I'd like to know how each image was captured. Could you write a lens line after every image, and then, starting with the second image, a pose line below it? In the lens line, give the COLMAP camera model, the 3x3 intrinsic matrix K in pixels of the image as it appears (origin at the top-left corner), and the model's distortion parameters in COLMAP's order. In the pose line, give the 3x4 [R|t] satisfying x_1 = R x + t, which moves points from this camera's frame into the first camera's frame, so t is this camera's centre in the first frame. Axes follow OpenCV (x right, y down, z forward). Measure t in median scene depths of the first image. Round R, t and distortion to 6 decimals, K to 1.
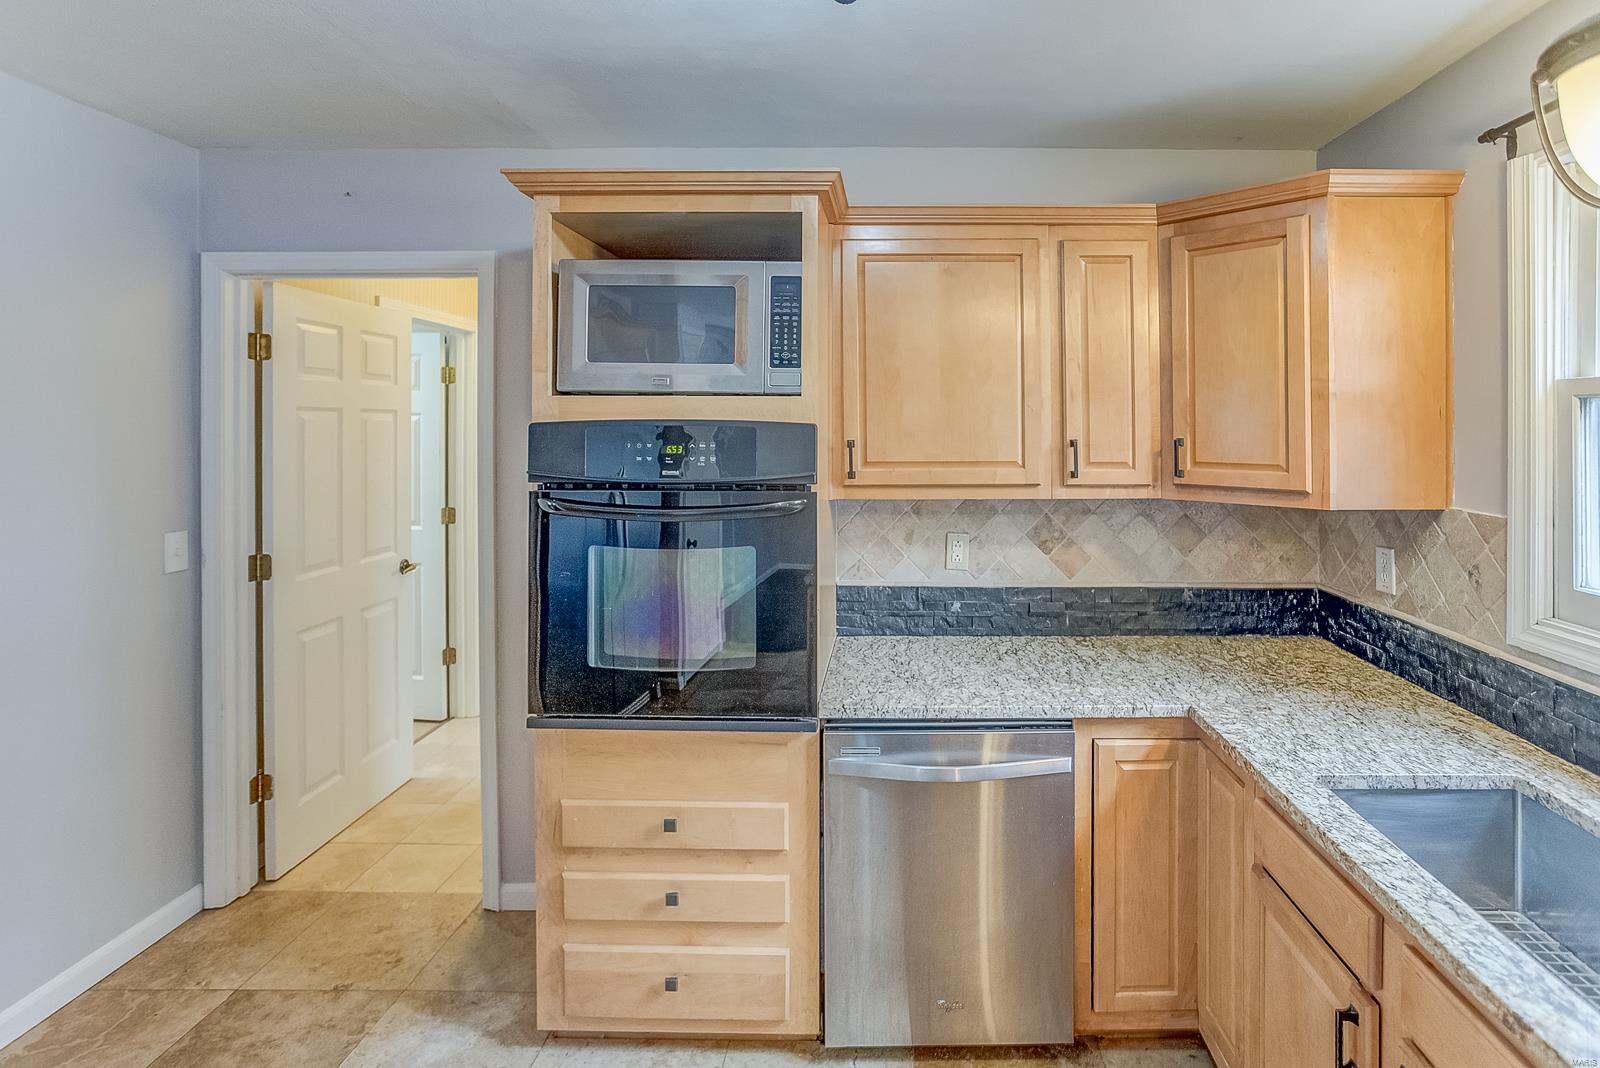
lens RADIAL K [[816.7, 0, 888.0], [0, 816.7, 410.4], [0, 0, 1]] dist [-0.044095, 0.021653]
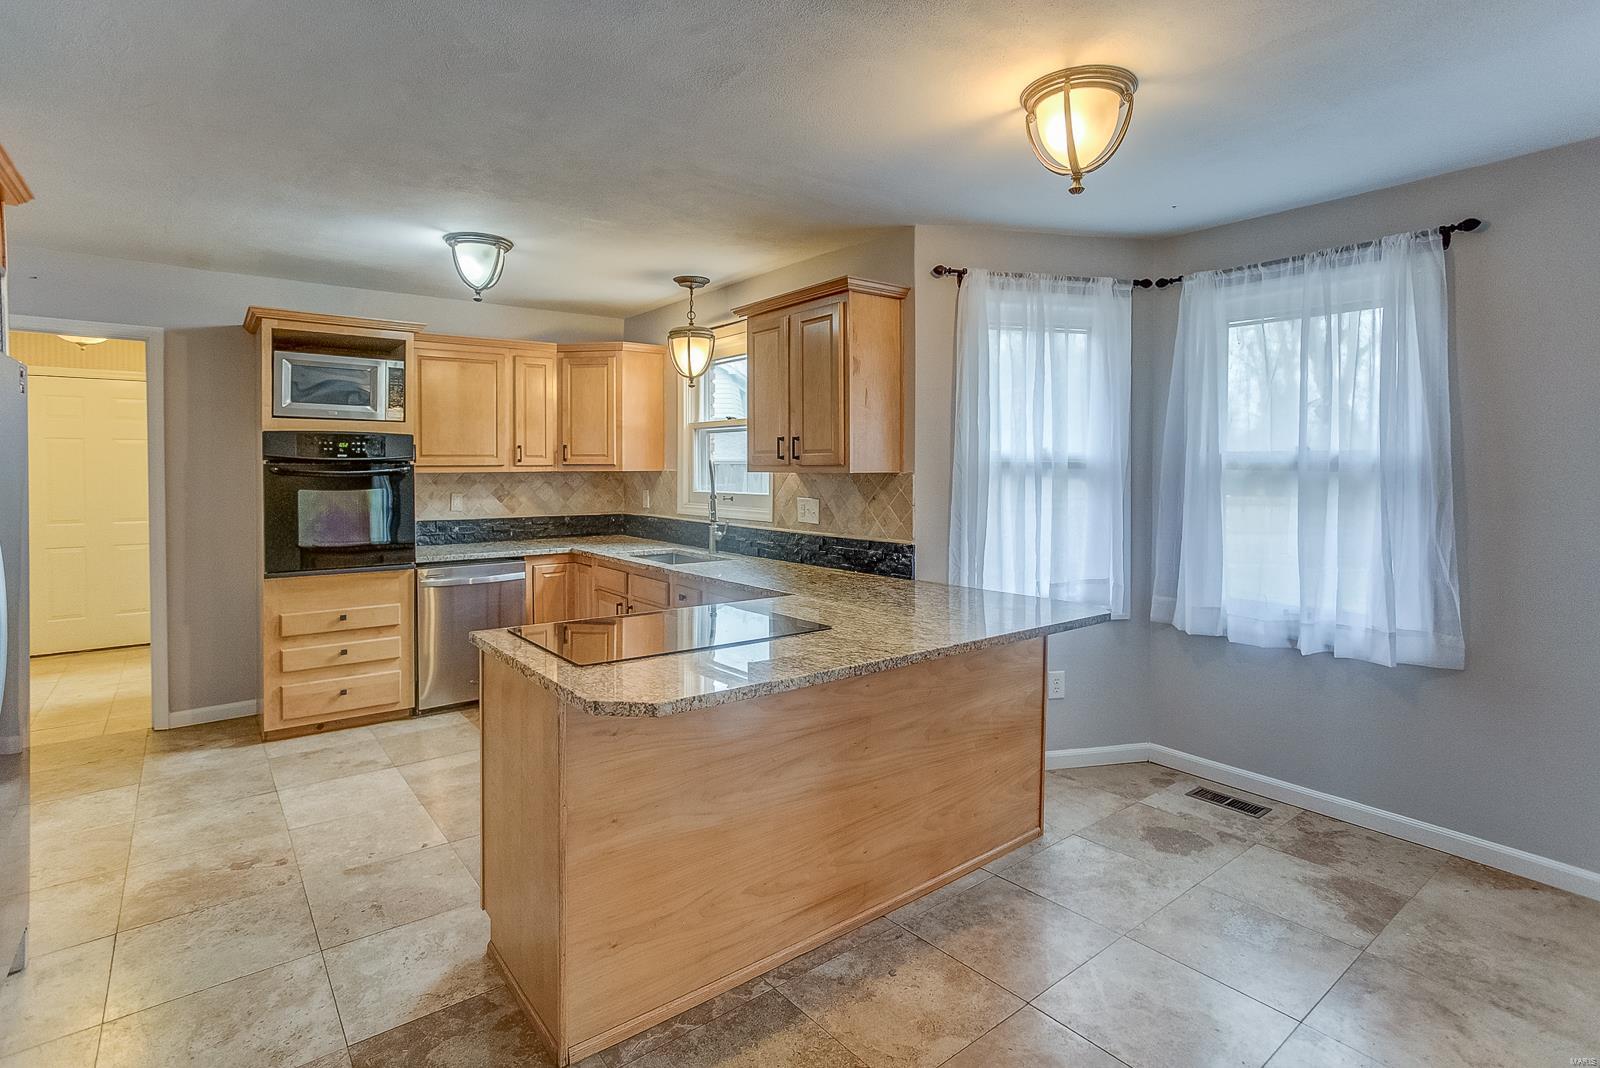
lens RADIAL K [[816.7, 0, 803.5], [0, 816.7, 477.0], [0, 0, 1]] dist [-0.044095, 0.021653]
pose [[0.788599, -0.008936, 0.614842, -0.608605], [-0.009397, 0.999602, 0.026581, 0.064891], [-0.614836, -0.026739, 0.788202, -1.429247]]
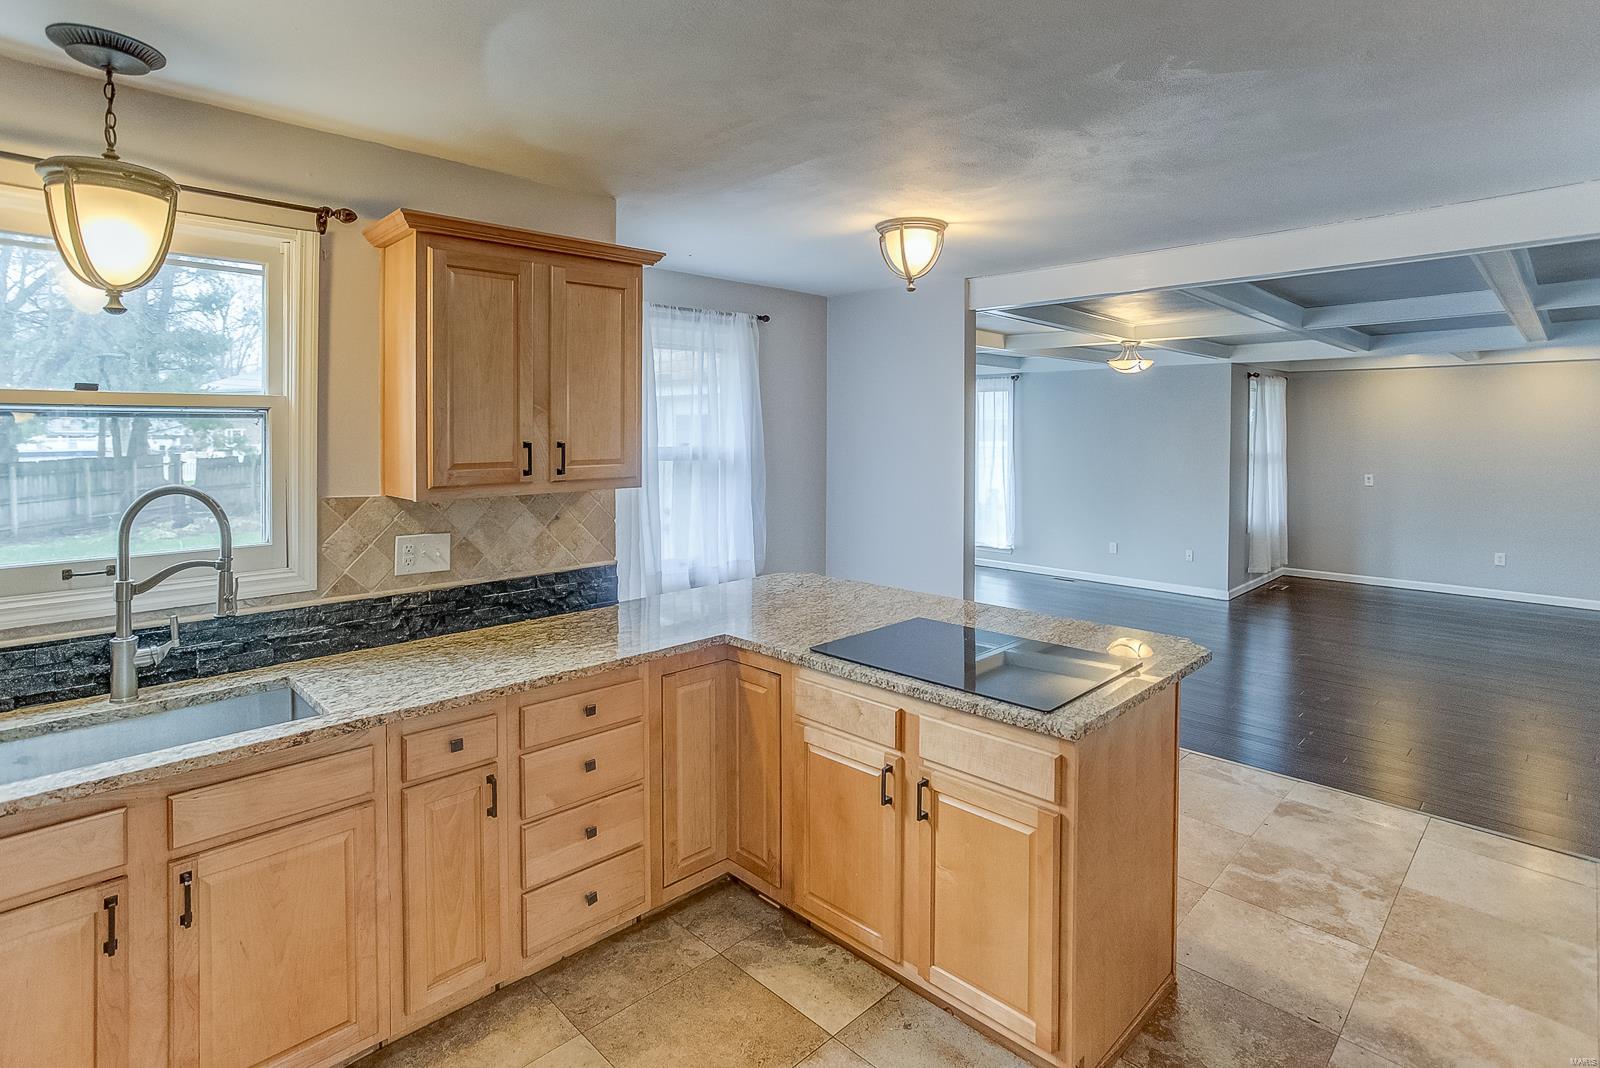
lens RADIAL K [[816.7, 0, 809.6], [0, 816.7, 441.0], [0, 0, 1]] dist [-0.044095, 0.021653]
pose [[-0.722103, -0.017692, 0.691560, -0.667556], [-0.016349, 0.999830, 0.008508, 0.003012], [-0.691593, -0.005163, -0.722269, 0.720272]]
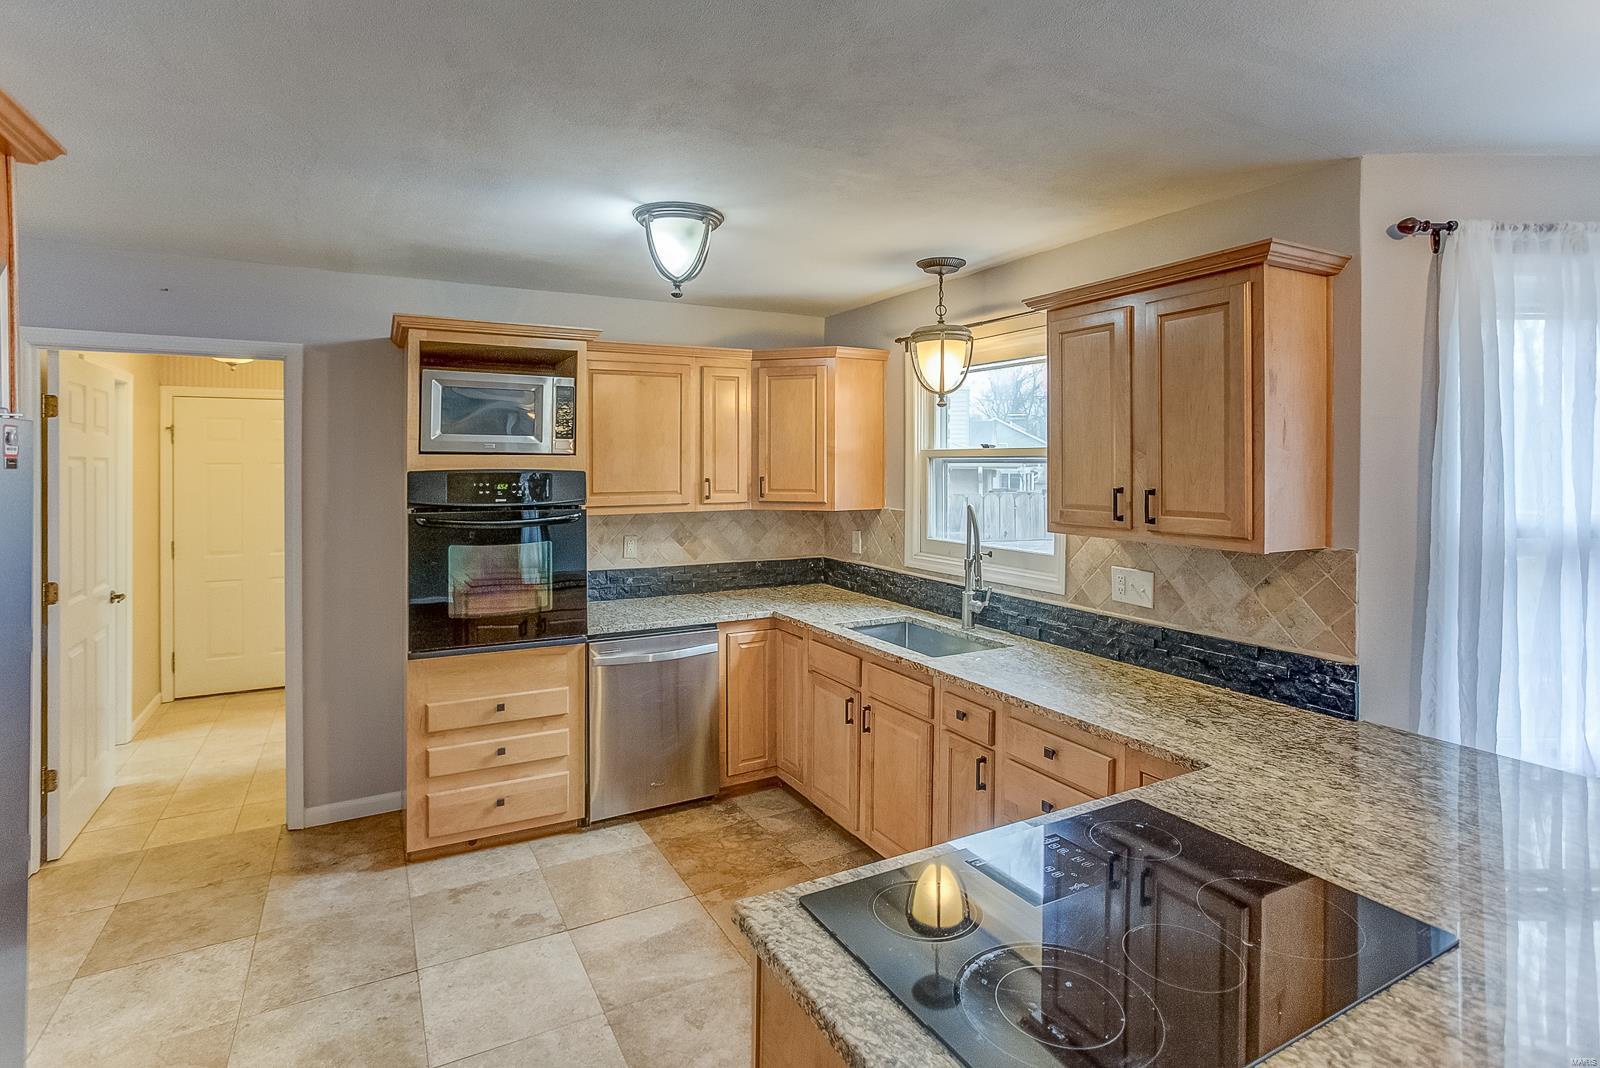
lens RADIAL K [[816.7, 0, 790.2], [0, 816.7, 458.3], [0, 0, 1]] dist [-0.044095, 0.021653]
pose [[0.881309, 0.000338, 0.472541, -0.526477], [-0.006509, 0.999914, 0.011425, -0.033422], [-0.472496, -0.013144, 0.881235, -0.766491]]
